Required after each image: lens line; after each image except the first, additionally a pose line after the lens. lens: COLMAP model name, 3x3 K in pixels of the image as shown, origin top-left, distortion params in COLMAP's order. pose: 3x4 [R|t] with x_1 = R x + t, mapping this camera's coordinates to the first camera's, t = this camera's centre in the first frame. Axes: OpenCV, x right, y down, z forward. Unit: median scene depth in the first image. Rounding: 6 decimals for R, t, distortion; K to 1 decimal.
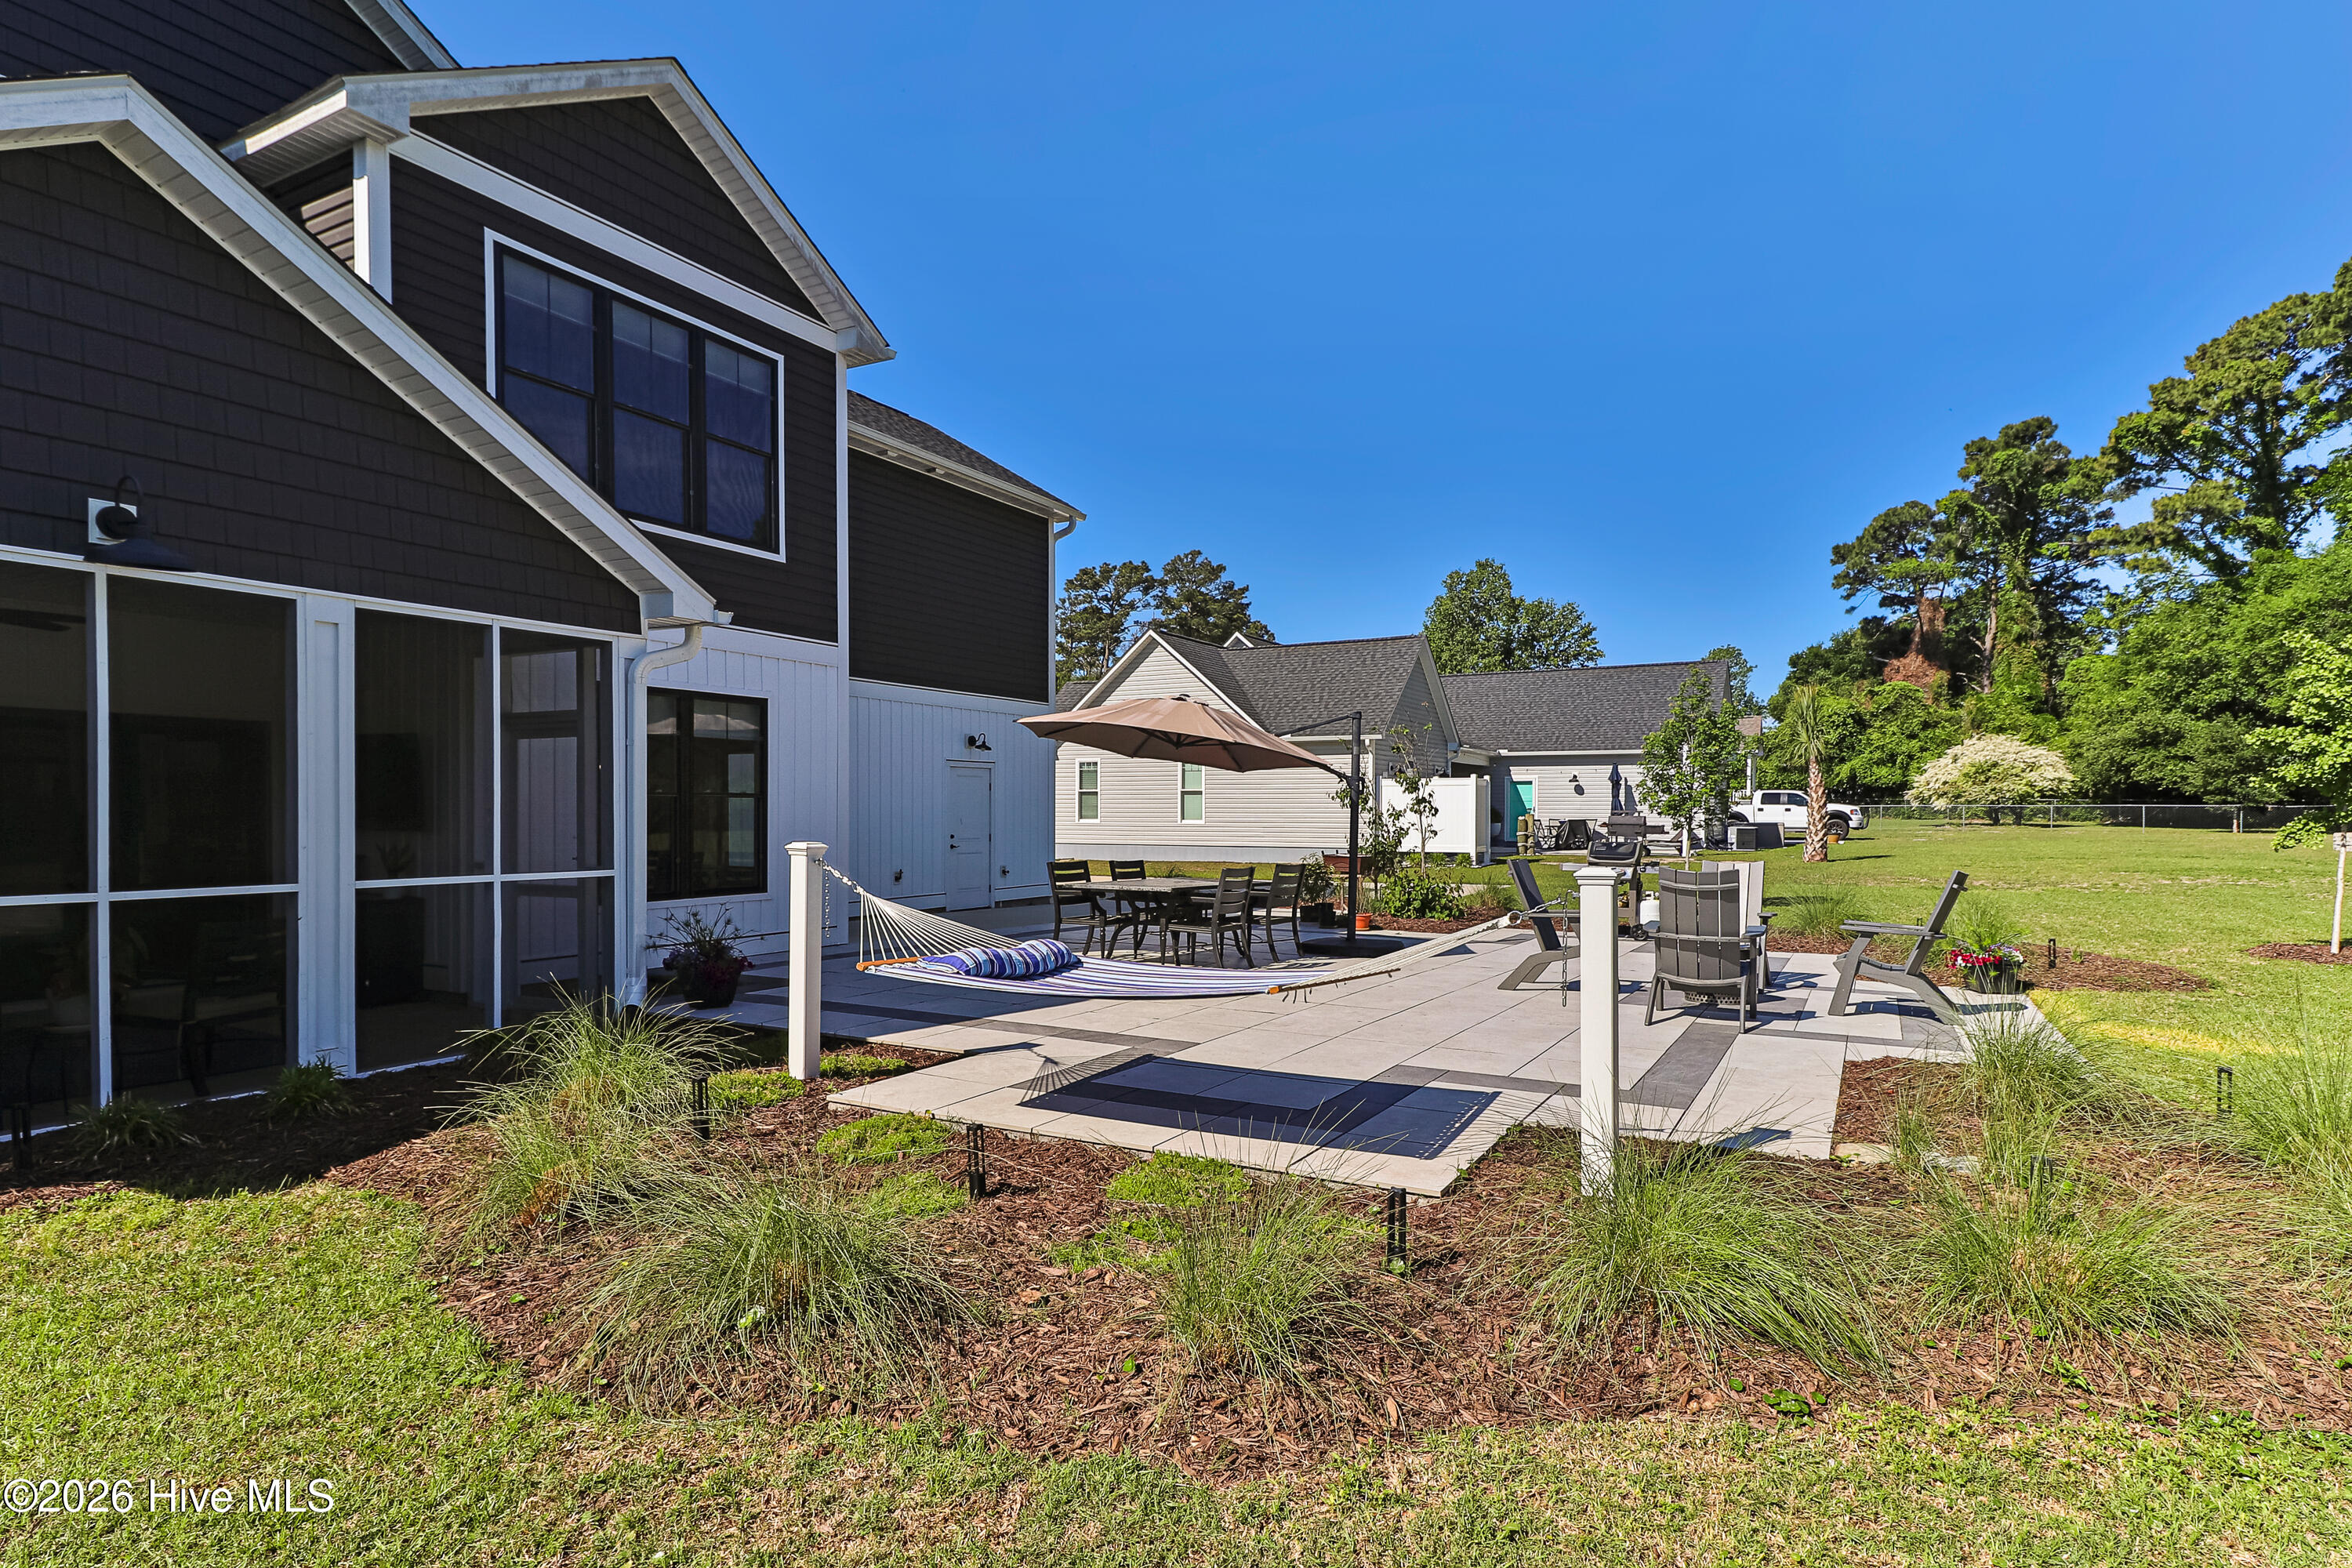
lens RADIAL K [[1099.5, 0, 1146.3], [0, 1099.5, 816.0], [0, 0, 1]] dist [0.016044, -0.000456]
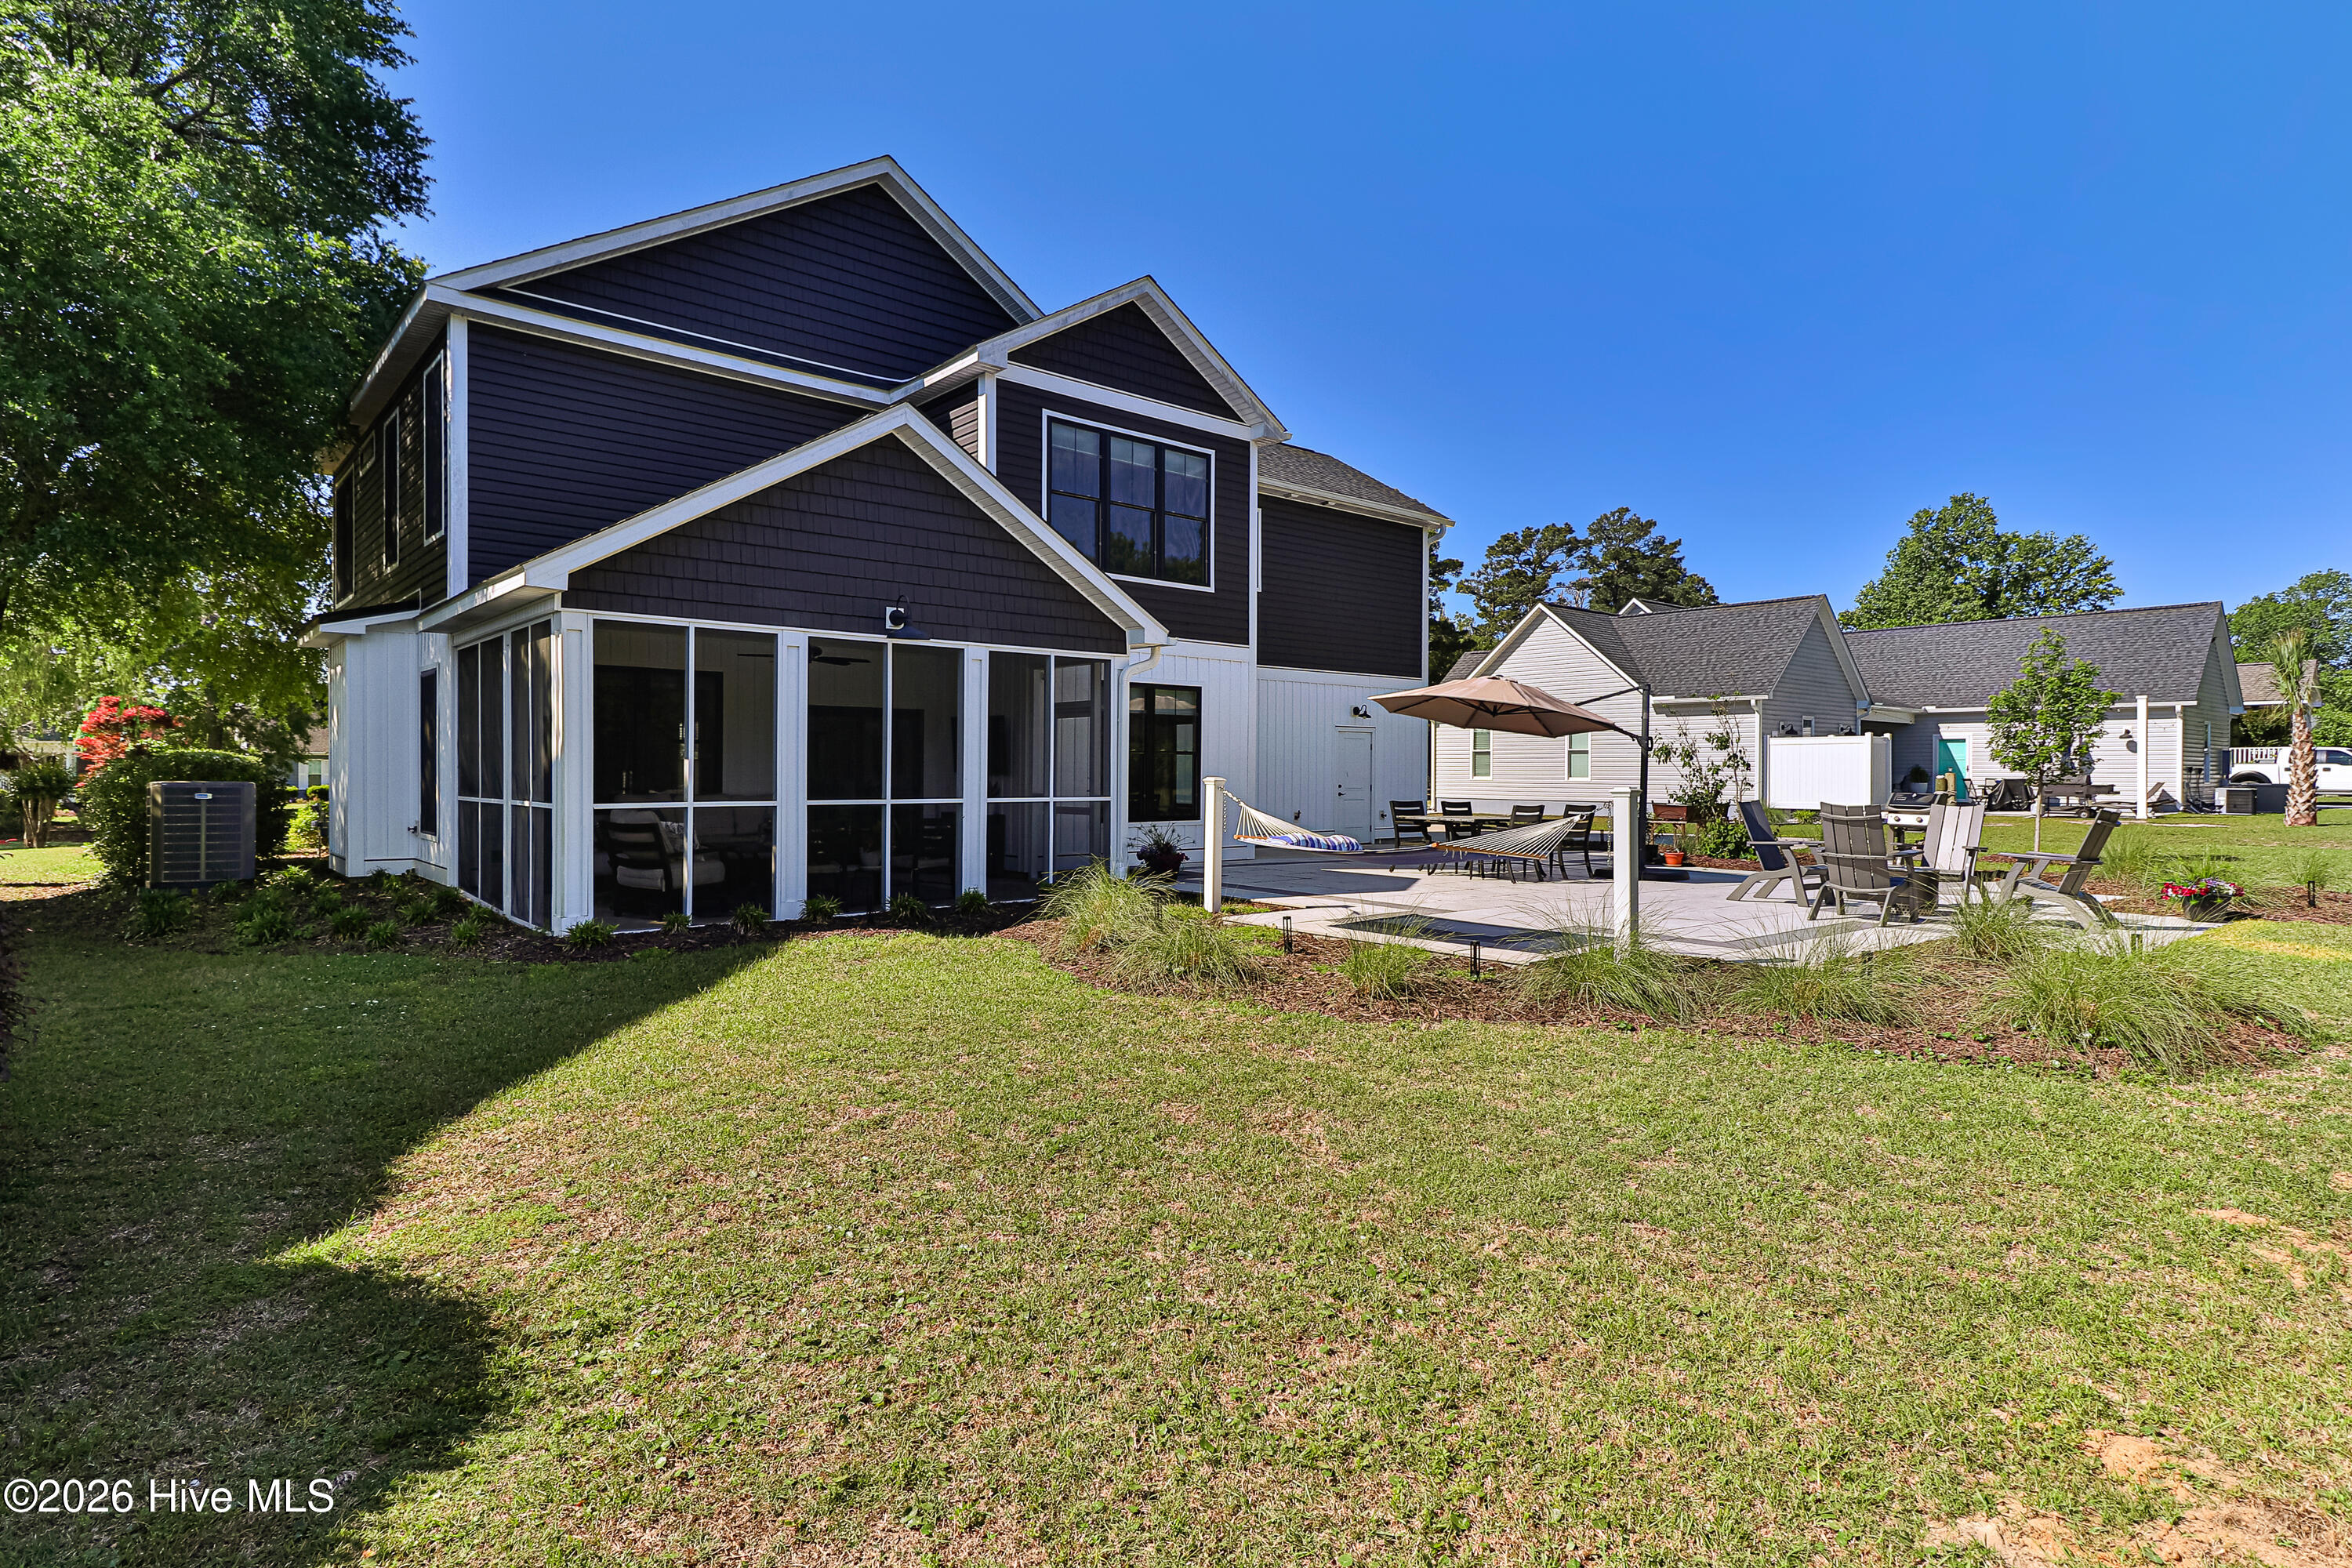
lens RADIAL K [[1099.5, 0, 1146.3], [0, 1099.5, 816.0], [0, 0, 1]] dist [0.016044, -0.000456]
pose [[0.922701, 0.020883, -0.384950, 0.153371], [-0.007409, 0.999308, 0.036452, 0.012570], [0.385445, -0.030783, 0.922217, -0.379242]]
